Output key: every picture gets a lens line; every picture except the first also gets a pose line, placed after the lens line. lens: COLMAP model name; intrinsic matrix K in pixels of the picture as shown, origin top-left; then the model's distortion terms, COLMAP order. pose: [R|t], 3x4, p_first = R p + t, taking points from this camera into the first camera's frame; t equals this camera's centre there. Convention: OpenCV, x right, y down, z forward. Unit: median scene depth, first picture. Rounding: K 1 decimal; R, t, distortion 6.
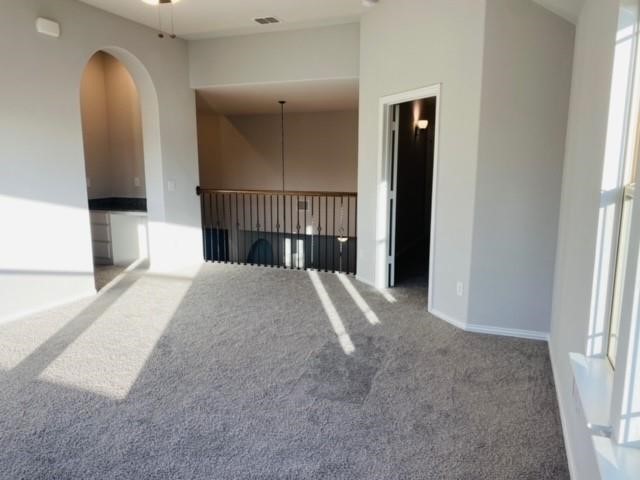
lens RADIAL K [[491.9, 0, 318.1], [0, 491.9, 241.5], [0, 0, 1]] dist [0.047533, -0.050063]
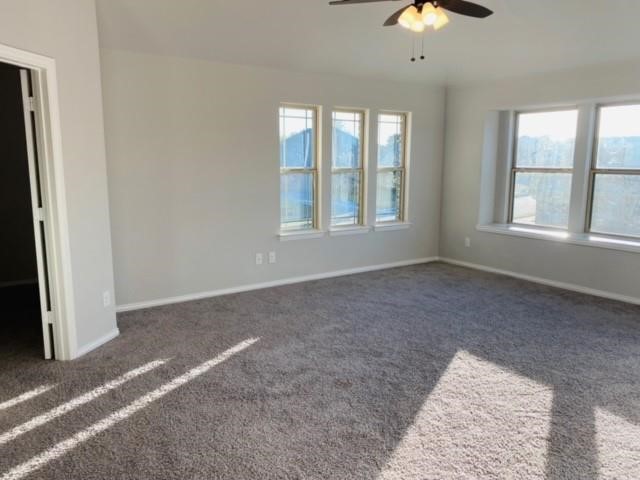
lens RADIAL K [[491.9, 0, 318.7], [0, 491.9, 238.7], [0, 0, 1]] dist [0.047533, -0.050063]
pose [[-0.818690, -0.090342, 0.567084, -0.592534], [0.096562, 0.951825, 0.291040, -0.261363], [-0.566058, 0.293030, -0.770526, 1.570526]]
